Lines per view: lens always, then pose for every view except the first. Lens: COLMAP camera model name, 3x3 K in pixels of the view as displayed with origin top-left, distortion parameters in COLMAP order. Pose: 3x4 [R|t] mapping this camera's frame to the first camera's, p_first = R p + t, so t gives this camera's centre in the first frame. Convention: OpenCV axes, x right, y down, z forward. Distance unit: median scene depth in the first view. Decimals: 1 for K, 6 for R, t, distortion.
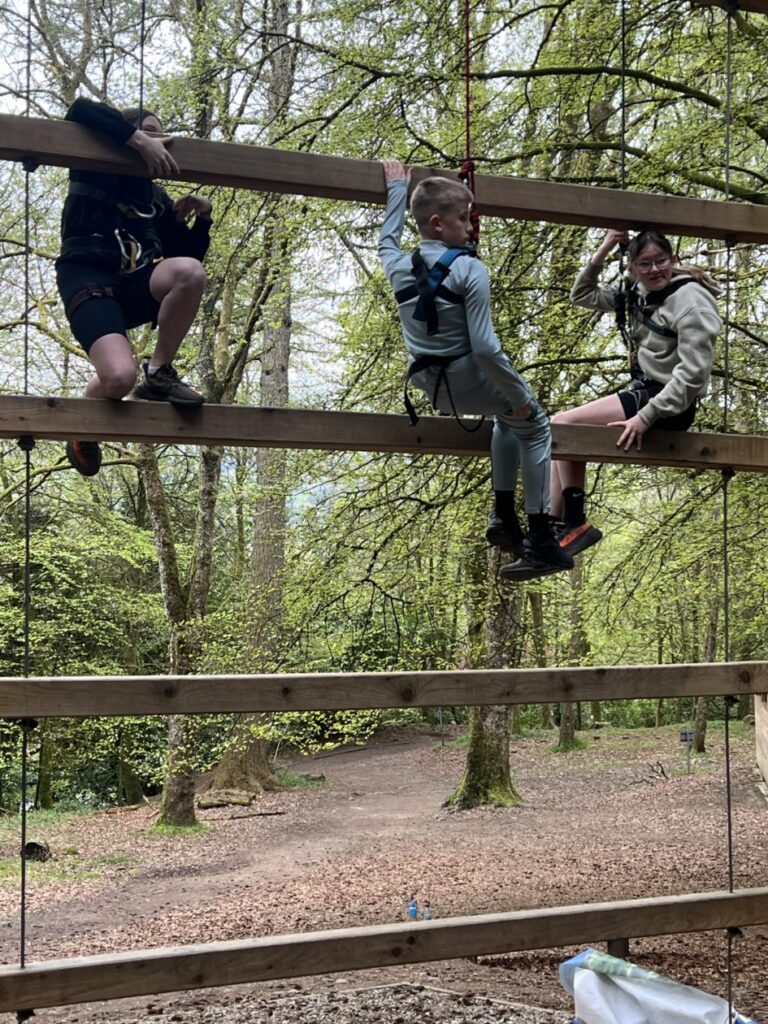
lens RADIAL K [[1673.8, 0, 383.7], [0, 1673.8, 512.6], [0, 0, 1]] dist [0.119861, 0.000000]
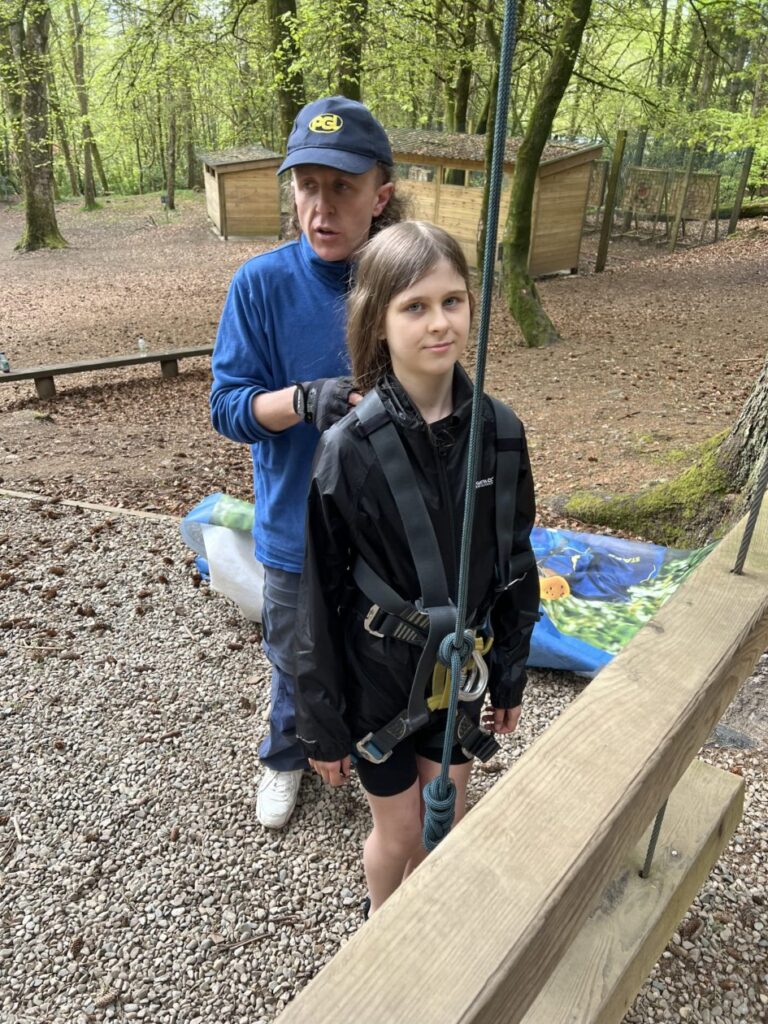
lens RADIAL K [[765.3, 0, 381.5], [0, 765.3, 515.1], [0, 0, 1]] dist [0.048340, -0.054953]
pose [[0.900551, -0.179297, 0.396056, 0.014031], [-0.041066, 0.871841, 0.488065, 0.026967], [-0.432806, -0.455792, 0.777774, 0.193102]]
